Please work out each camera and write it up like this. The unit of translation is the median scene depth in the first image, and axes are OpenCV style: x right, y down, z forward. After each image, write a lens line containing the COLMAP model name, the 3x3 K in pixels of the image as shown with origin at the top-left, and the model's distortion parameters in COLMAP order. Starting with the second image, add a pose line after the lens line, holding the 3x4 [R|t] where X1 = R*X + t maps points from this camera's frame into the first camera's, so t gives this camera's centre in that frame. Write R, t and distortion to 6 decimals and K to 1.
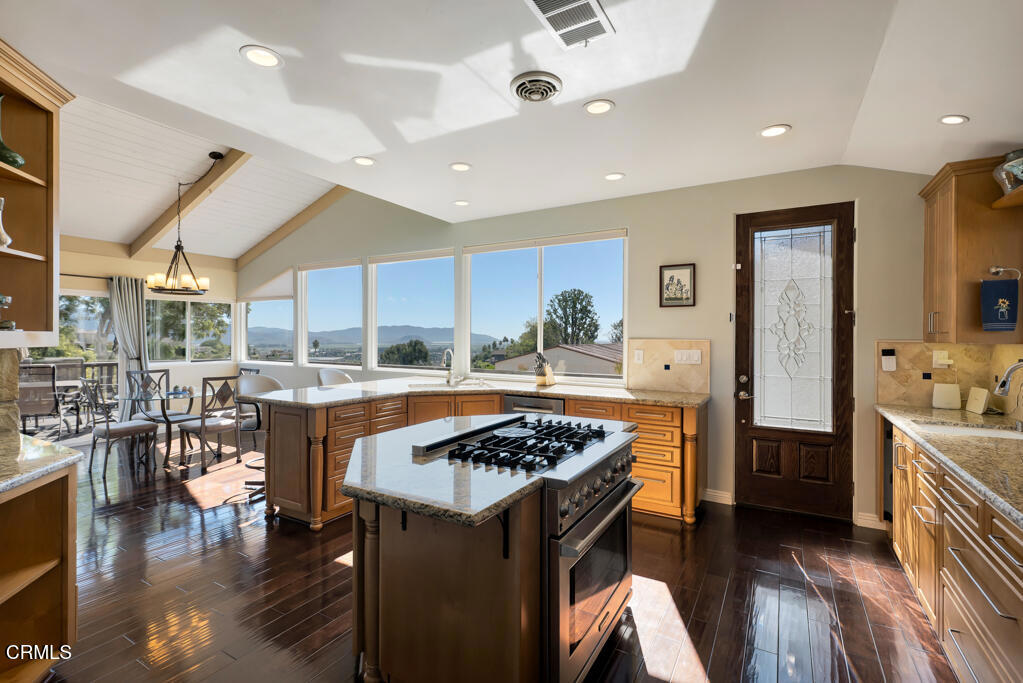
lens RADIAL K [[463.1, 0, 507.2], [0, 463.1, 337.5], [0, 0, 1]] dist [-0.001314, -0.000074]
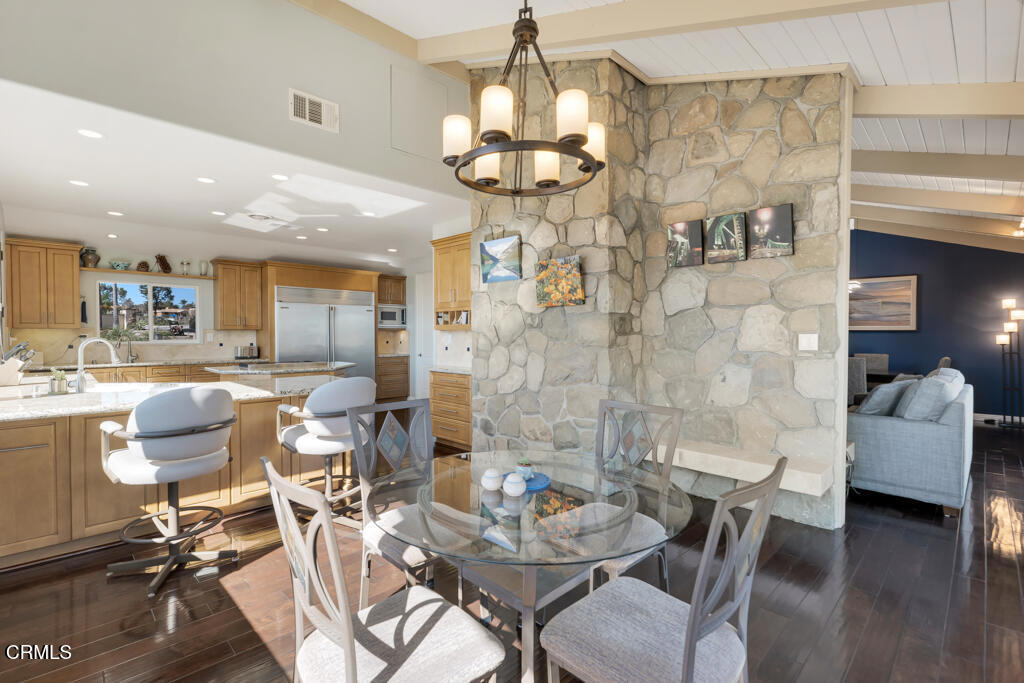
lens RADIAL K [[459.8, 0, 512.0], [0, 459.8, 341.5], [0, 0, 1]] dist [-0.000758, 0.000116]
pose [[-0.969370, -0.006529, 0.245520, -1.034424], [-0.001626, 0.999795, 0.020170, 0.014874], [-0.245601, 0.019153, -0.969182, 1.758933]]
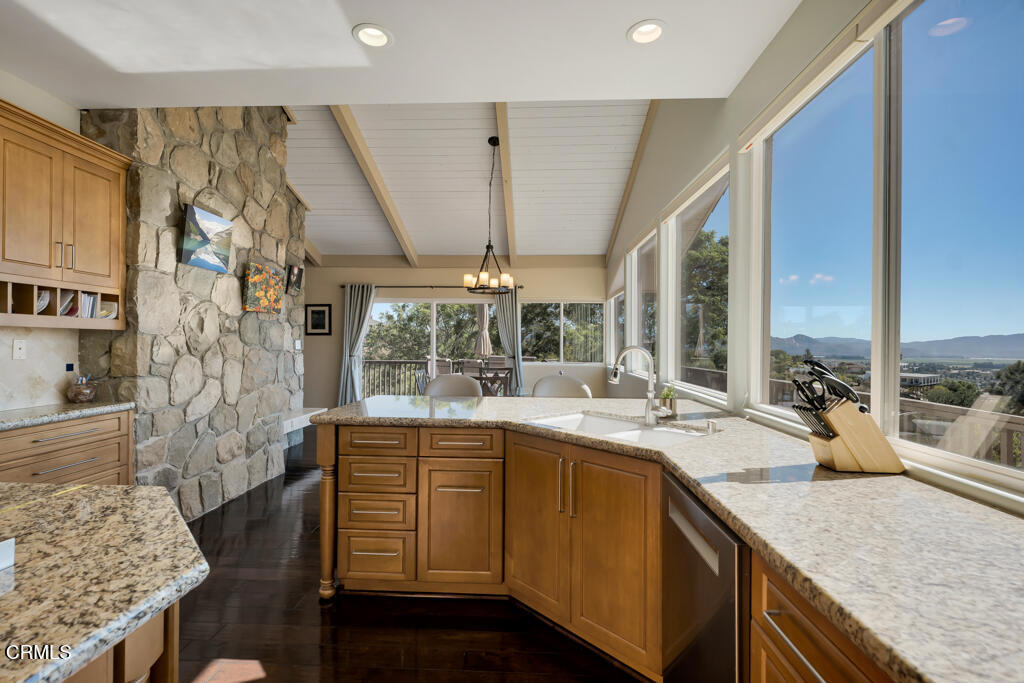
lens RADIAL K [[464.0, 0, 512.0], [0, 464.0, 341.5], [0, 0, 1]] dist [0.000850, 0.000144]
pose [[0.470330, -0.003327, -0.882484, 0.287101], [-0.007169, 0.999945, -0.007590, 0.026459], [0.882462, 0.009897, 0.470280, 0.765134]]
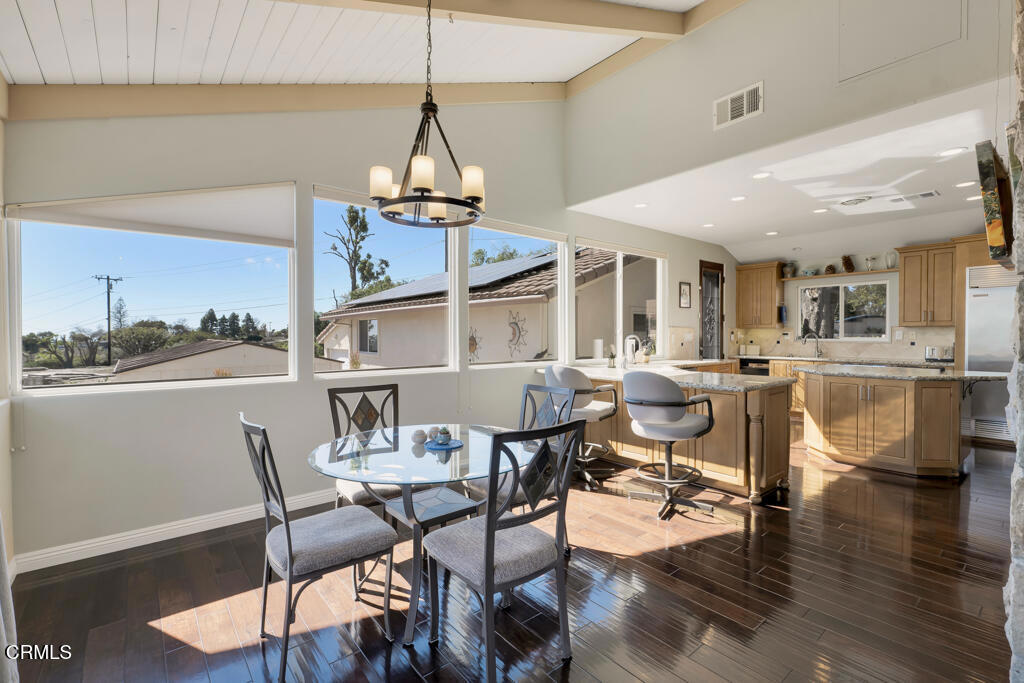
lens RADIAL K [[464.0, 0, 512.0], [0, 464.0, 341.5], [0, 0, 1]] dist [0.000850, 0.000144]
pose [[0.333442, -0.021476, 0.942526, -1.457113], [0.006061, 0.999769, 0.020636, 0.016674], [-0.942751, -0.001168, 0.333495, 1.054984]]
